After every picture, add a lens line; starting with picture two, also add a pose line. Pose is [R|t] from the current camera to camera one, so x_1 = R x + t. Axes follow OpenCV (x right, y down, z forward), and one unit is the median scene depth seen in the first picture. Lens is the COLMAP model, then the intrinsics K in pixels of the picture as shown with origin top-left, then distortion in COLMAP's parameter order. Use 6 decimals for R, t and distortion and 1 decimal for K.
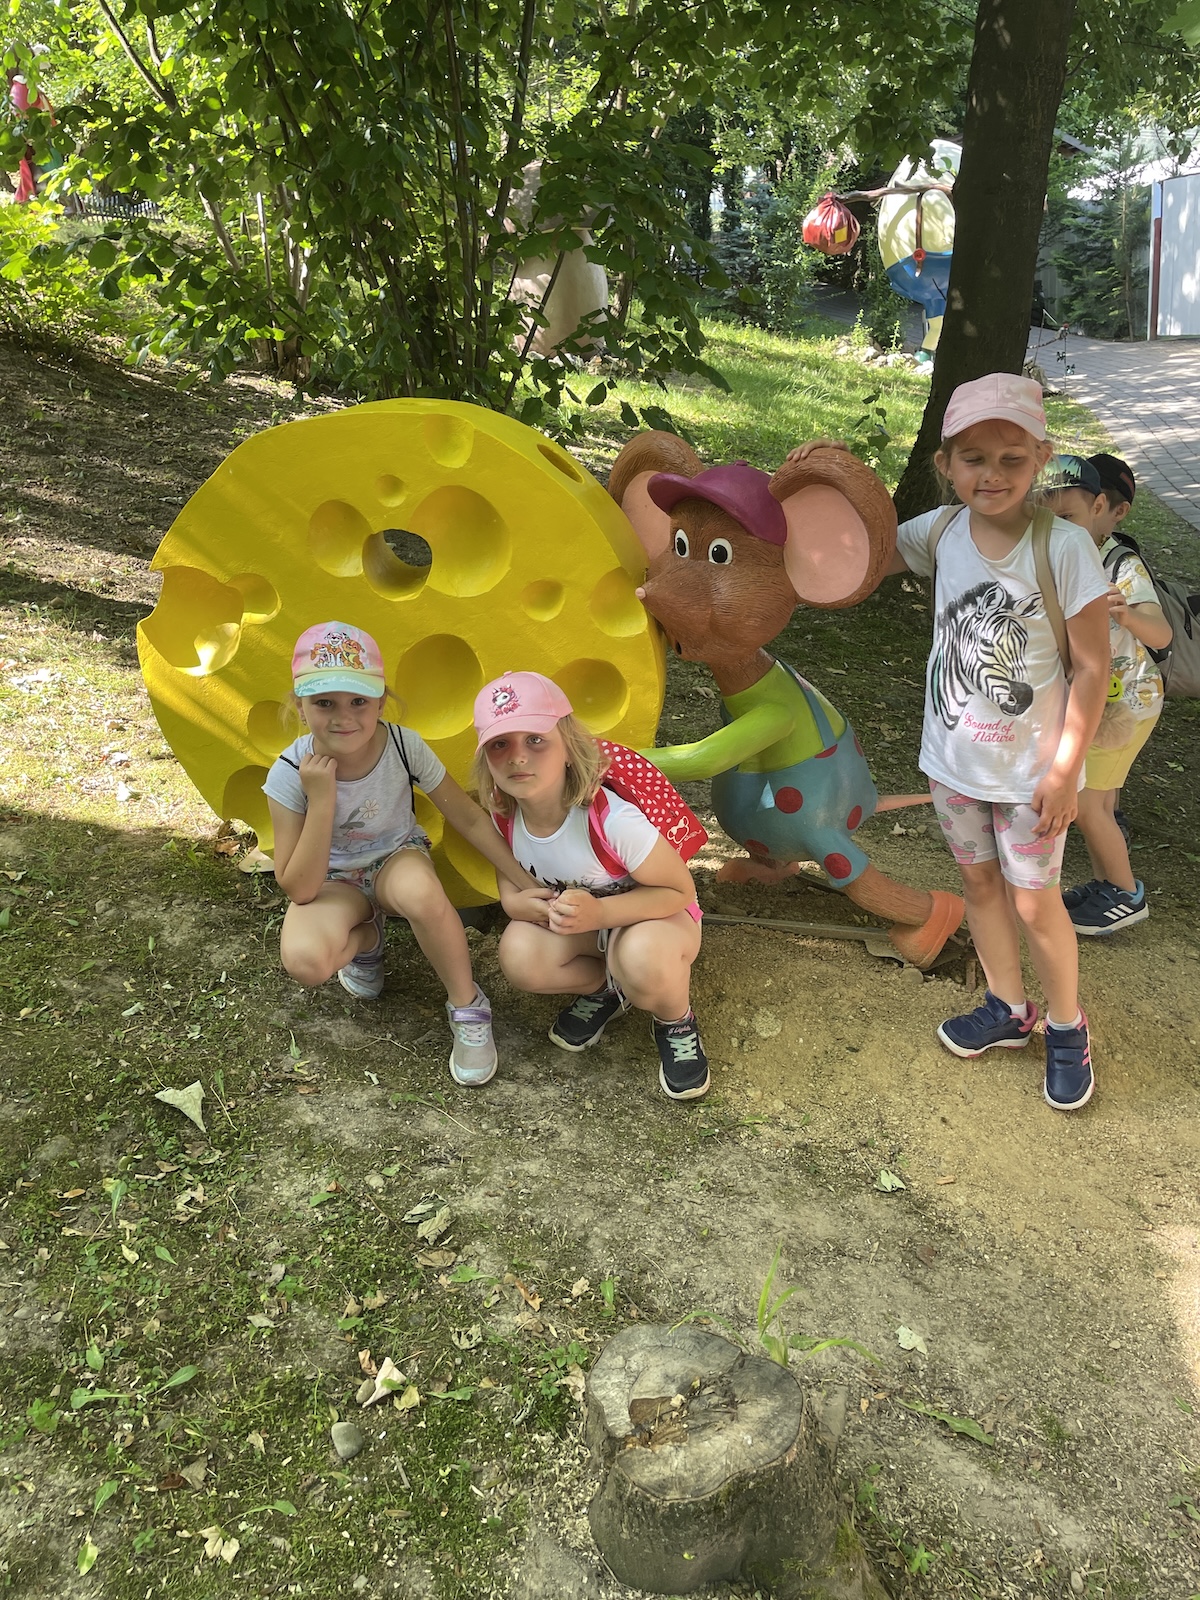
lens RADIAL K [[1193.1, 0, 605.1], [0, 1193.1, 783.0], [0, 0, 1]] dist [0.093918, -0.119616]
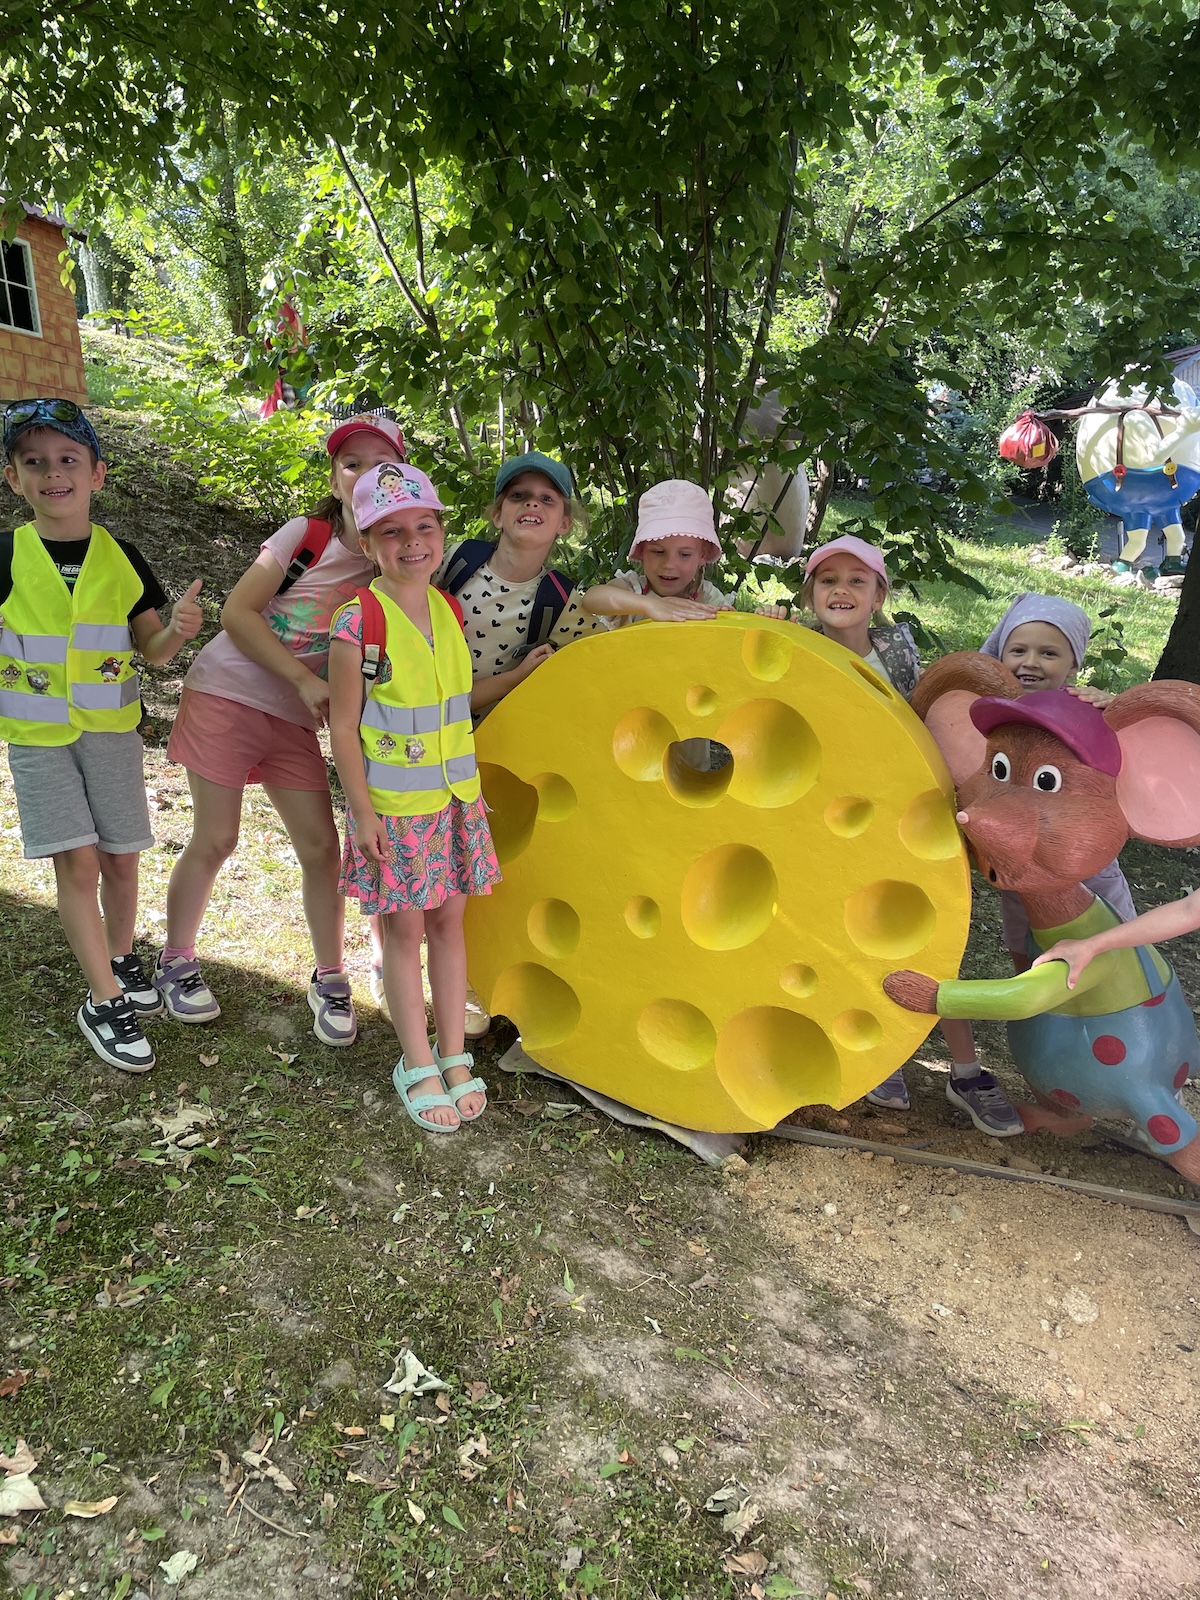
lens RADIAL K [[1193.1, 0, 605.1], [0, 1193.1, 783.0], [0, 0, 1]] dist [0.093918, -0.119616]
pose [[0.990866, 0.057555, -0.121952, -0.136367], [-0.074833, 0.987003, -0.142212, -0.028634], [0.112182, 0.150039, 0.982295, 0.025485]]
